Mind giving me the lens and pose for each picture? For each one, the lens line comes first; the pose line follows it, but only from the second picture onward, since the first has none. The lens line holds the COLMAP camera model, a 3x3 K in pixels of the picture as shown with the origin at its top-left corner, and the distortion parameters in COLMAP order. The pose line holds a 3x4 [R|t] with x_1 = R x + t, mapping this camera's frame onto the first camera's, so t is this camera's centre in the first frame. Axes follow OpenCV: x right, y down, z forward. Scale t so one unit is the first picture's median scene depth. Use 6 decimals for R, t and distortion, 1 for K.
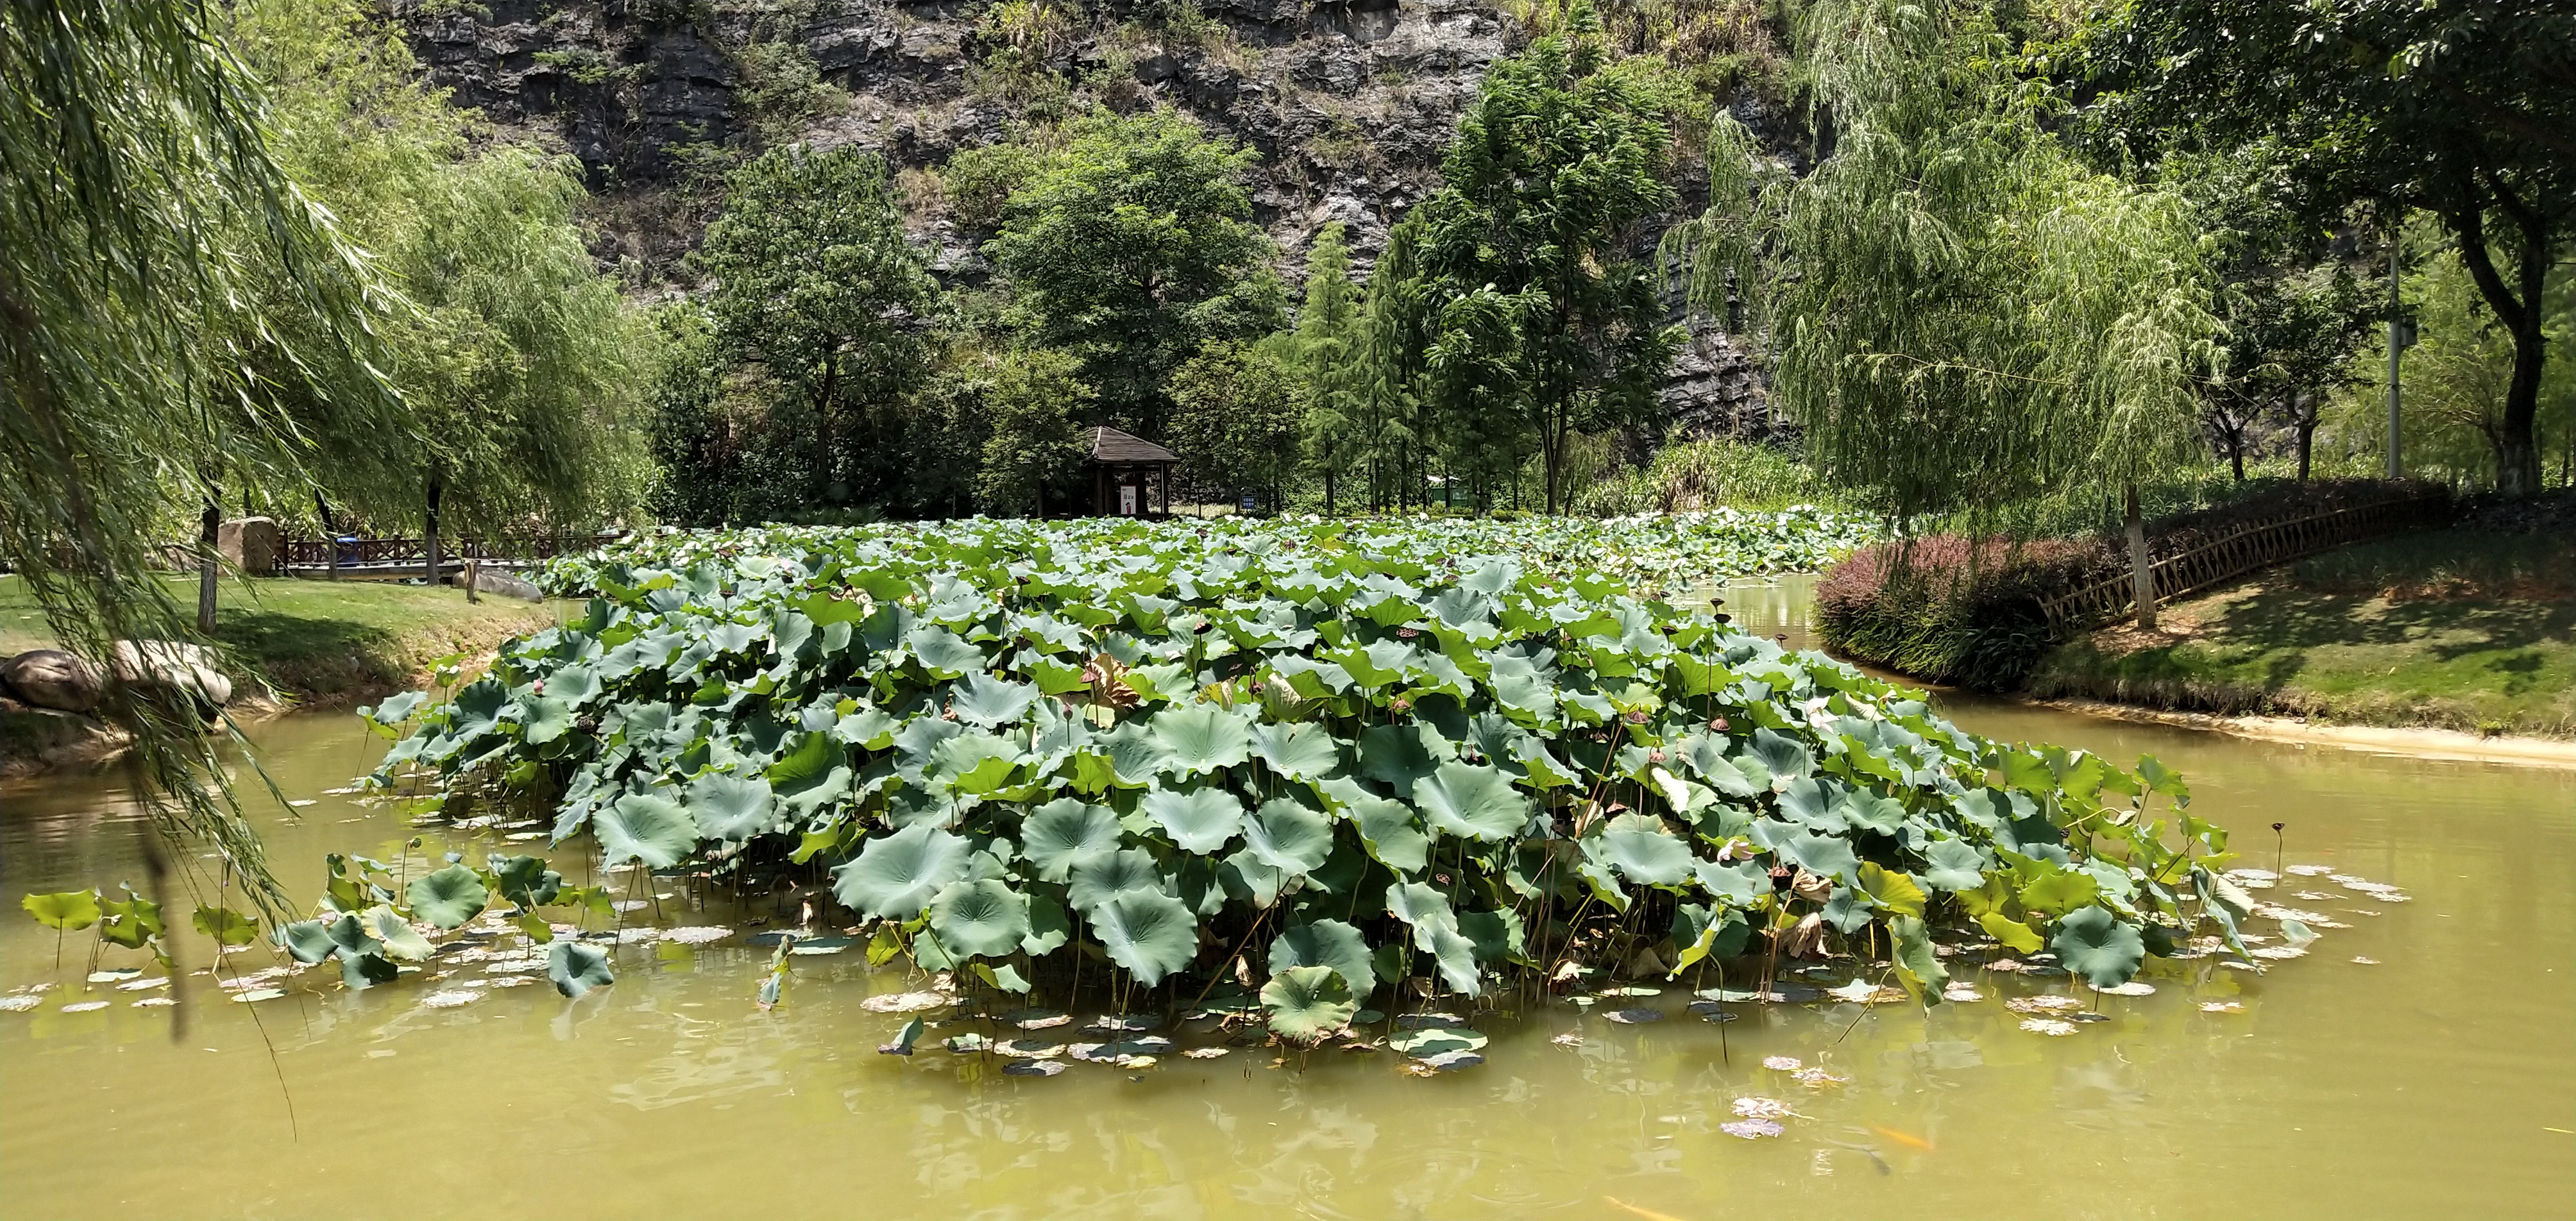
lens RADIAL K [[1950.8, 0, 1290.4], [0, 1950.8, 624.4], [0, 0, 1]] dist [-0.036202, 0.055291]
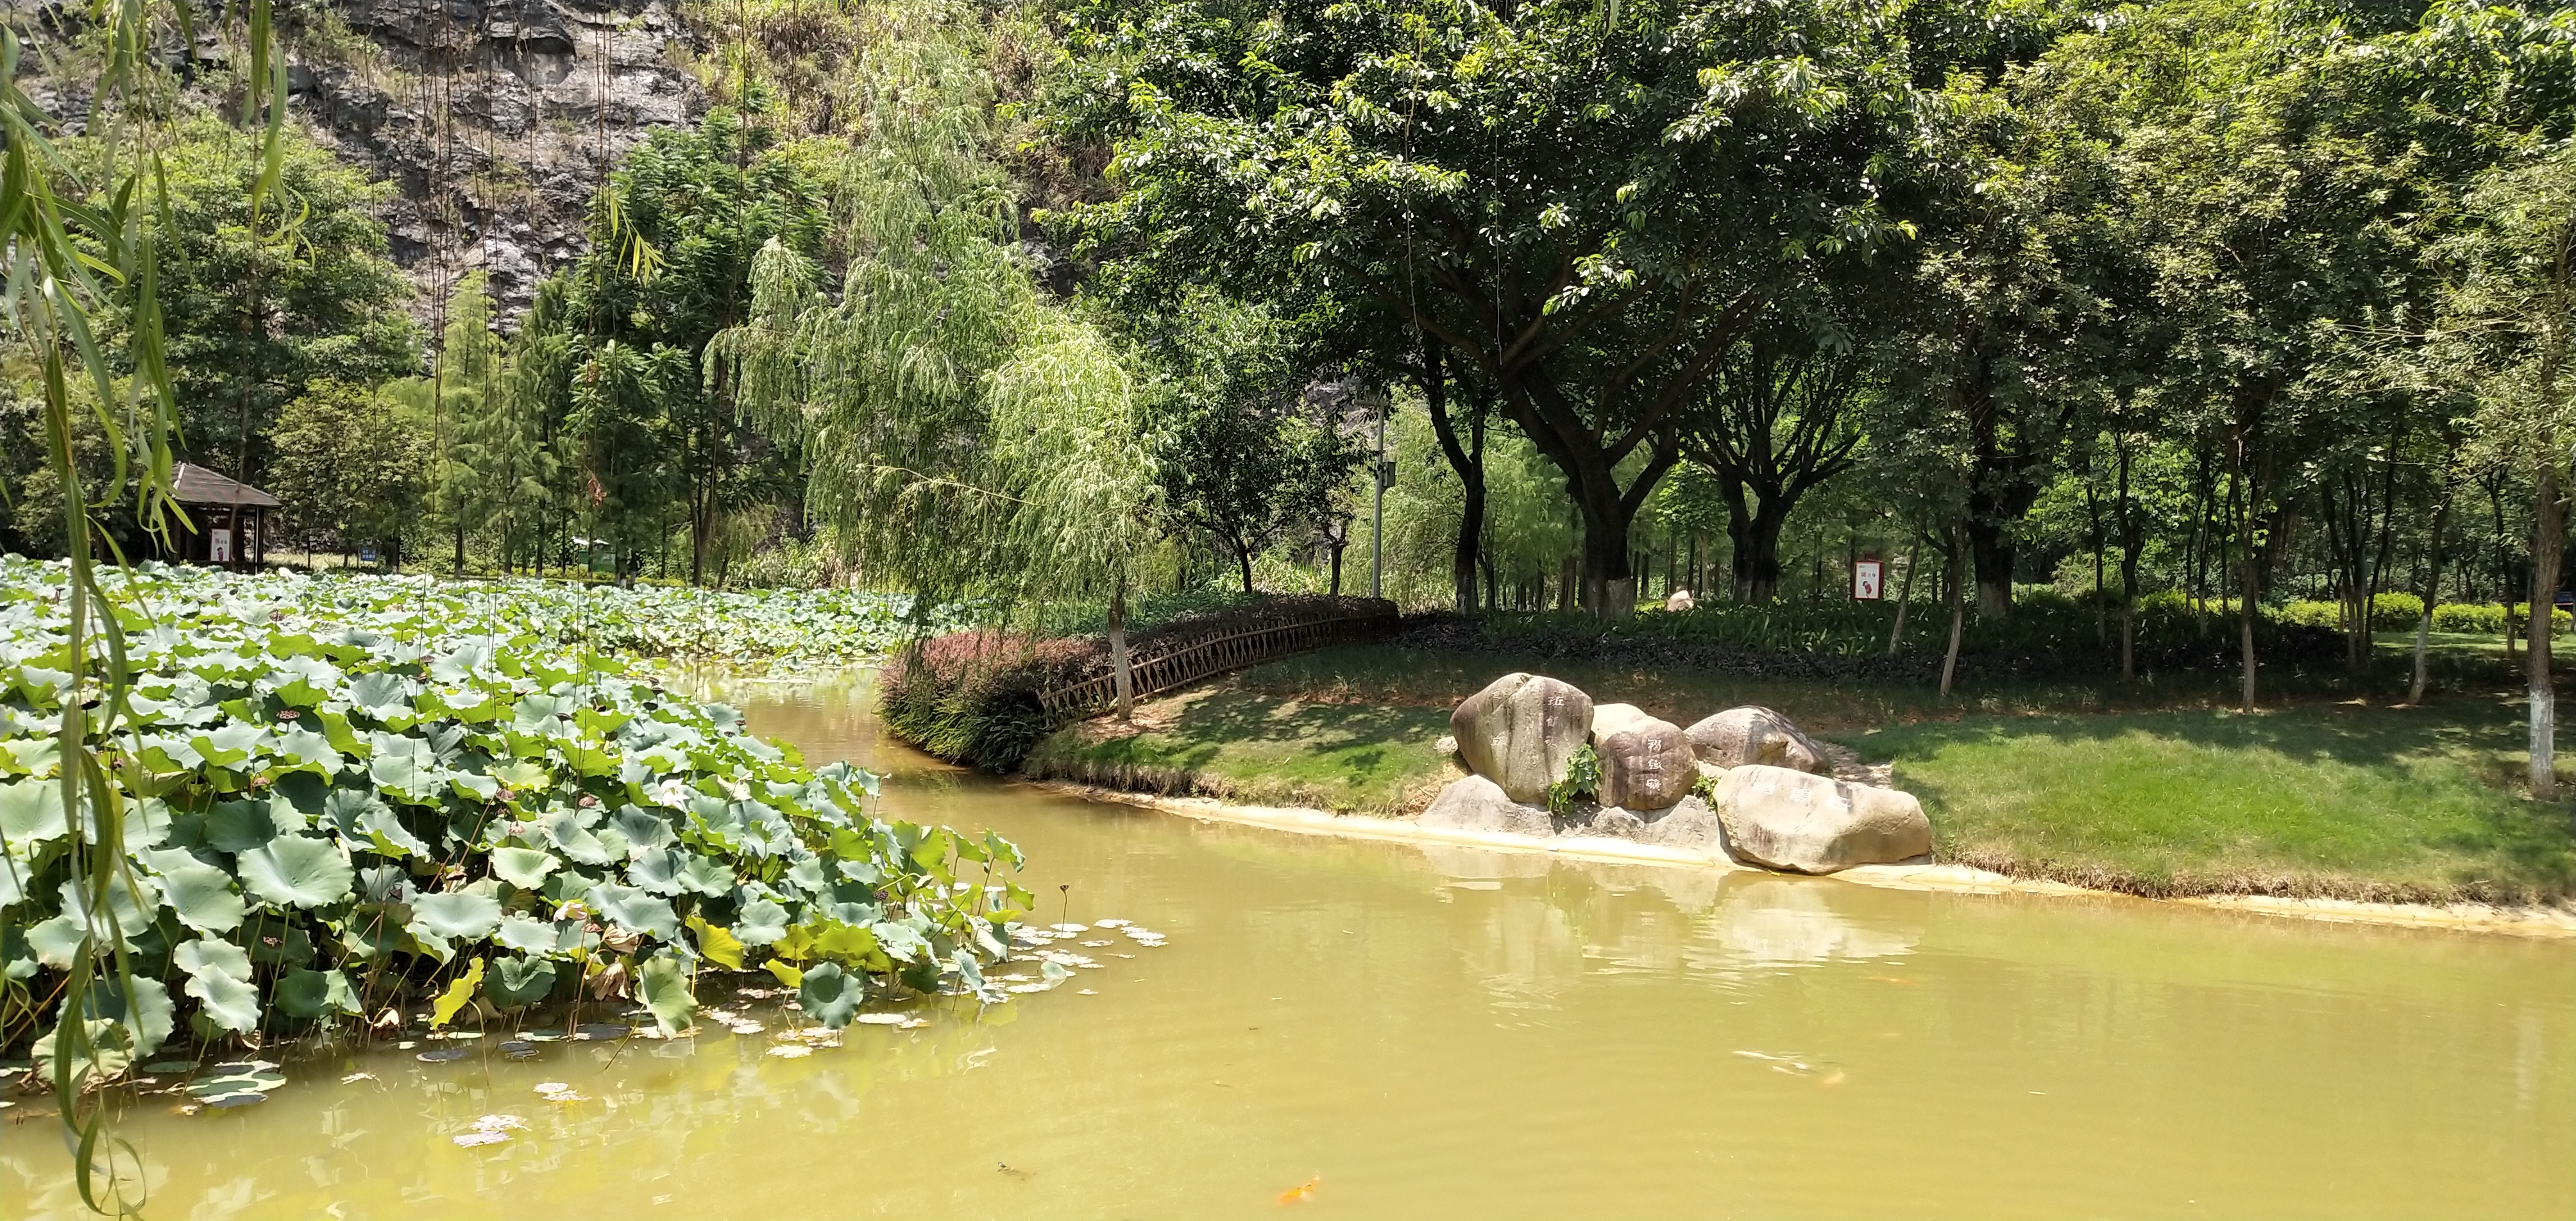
lens RADIAL K [[1950.8, 0, 1290.4], [0, 1950.8, 624.4], [0, 0, 1]] dist [-0.036202, 0.055291]
pose [[0.918631, 0.043458, 0.392719, 0.081365], [-0.029024, 0.998670, -0.042620, -0.008932], [-0.394049, 0.027753, 0.918670, -0.120345]]
